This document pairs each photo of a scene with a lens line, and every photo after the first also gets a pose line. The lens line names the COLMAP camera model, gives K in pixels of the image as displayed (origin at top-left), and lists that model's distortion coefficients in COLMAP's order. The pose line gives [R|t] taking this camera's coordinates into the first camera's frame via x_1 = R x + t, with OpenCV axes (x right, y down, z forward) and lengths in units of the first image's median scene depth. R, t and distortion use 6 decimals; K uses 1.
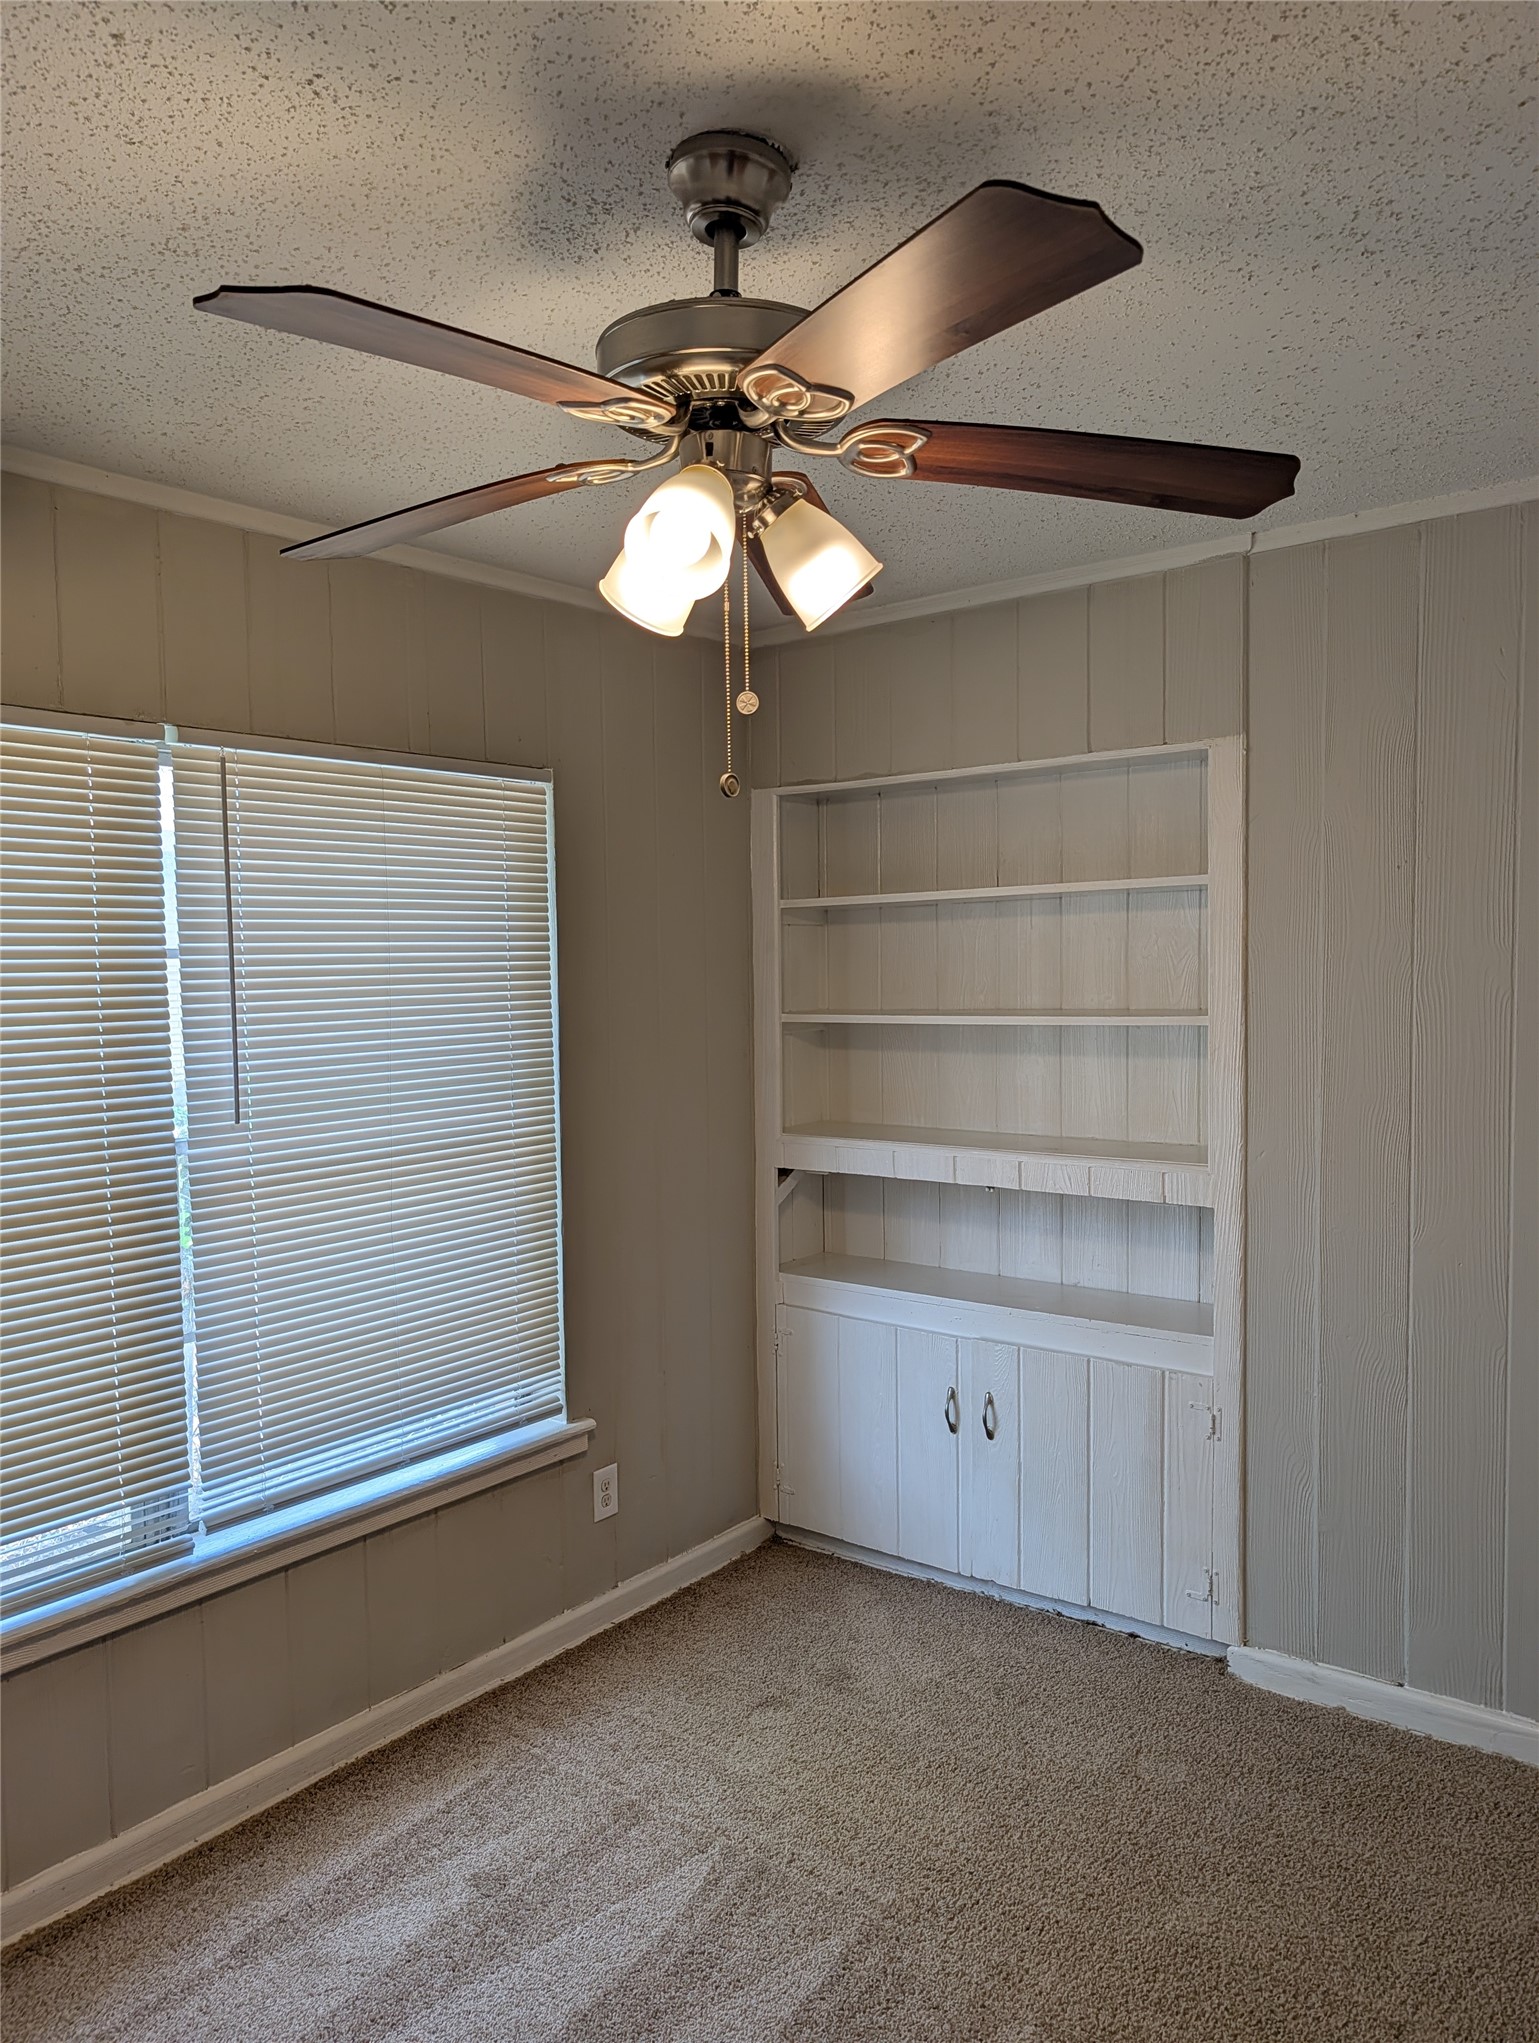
lens RADIAL K [[1481.3, 0, 767.7], [0, 1481.3, 1042.6], [0, 0, 1]] dist [0.043355, -0.041576]
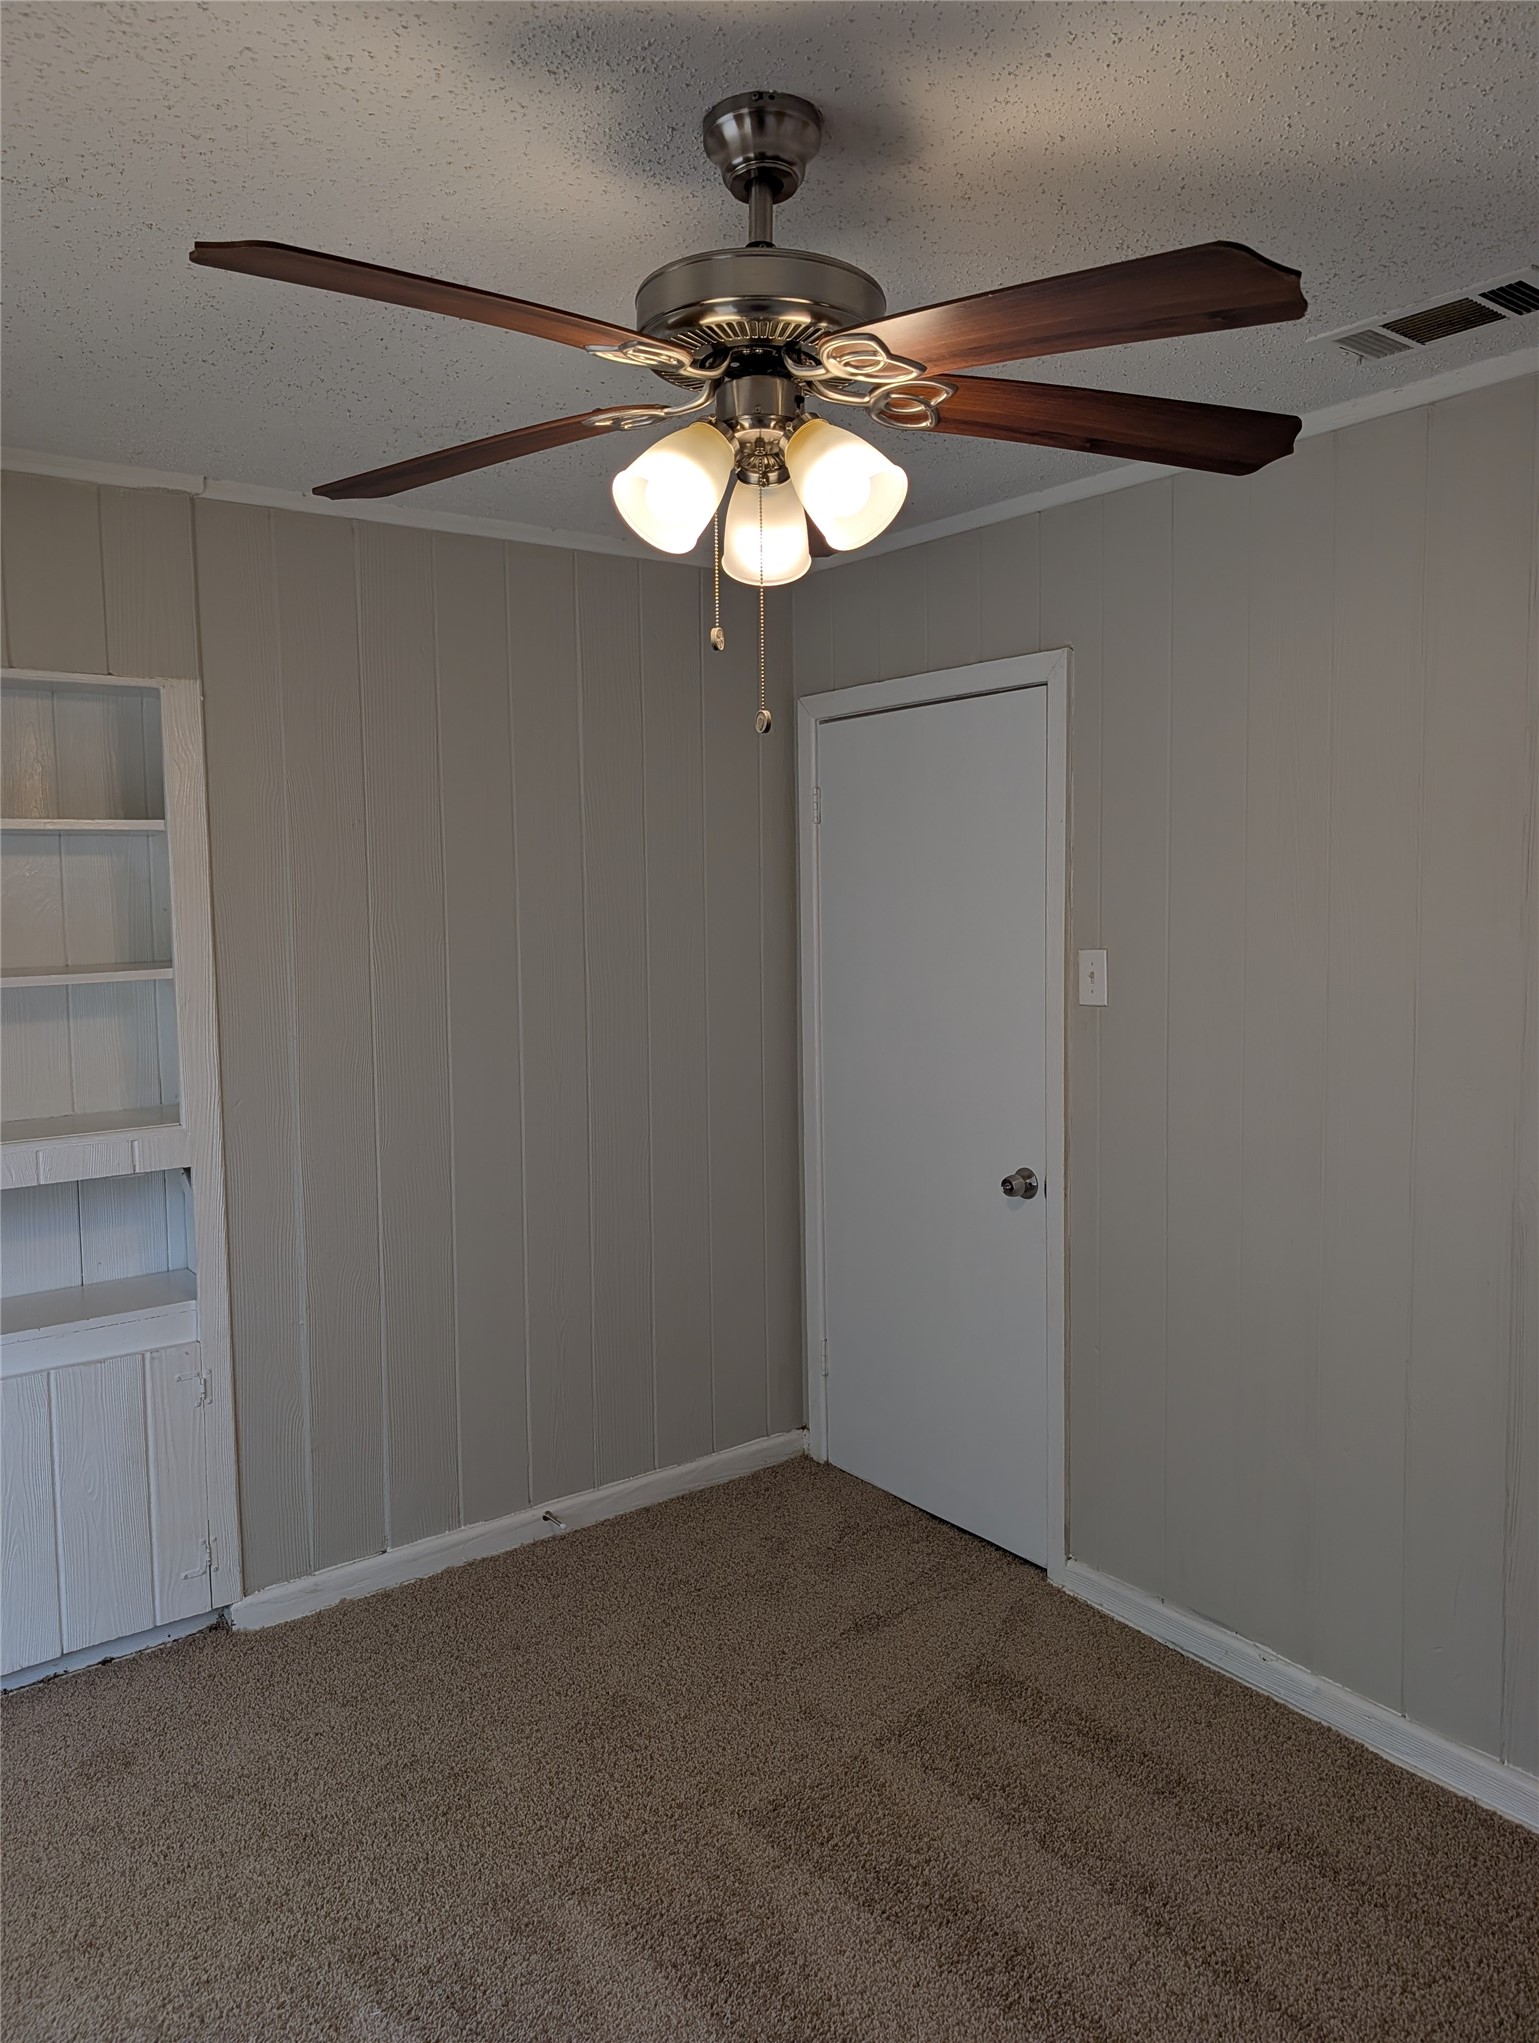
lens RADIAL K [[1481.3, 0, 765.6], [0, 1481.3, 1006.4], [0, 0, 1]] dist [0.043355, -0.041576]
pose [[0.273240, -0.064616, 0.959773, -0.519648], [0.071476, 0.996347, 0.046730, -0.010796], [-0.959287, 0.055832, 0.276861, 0.369693]]
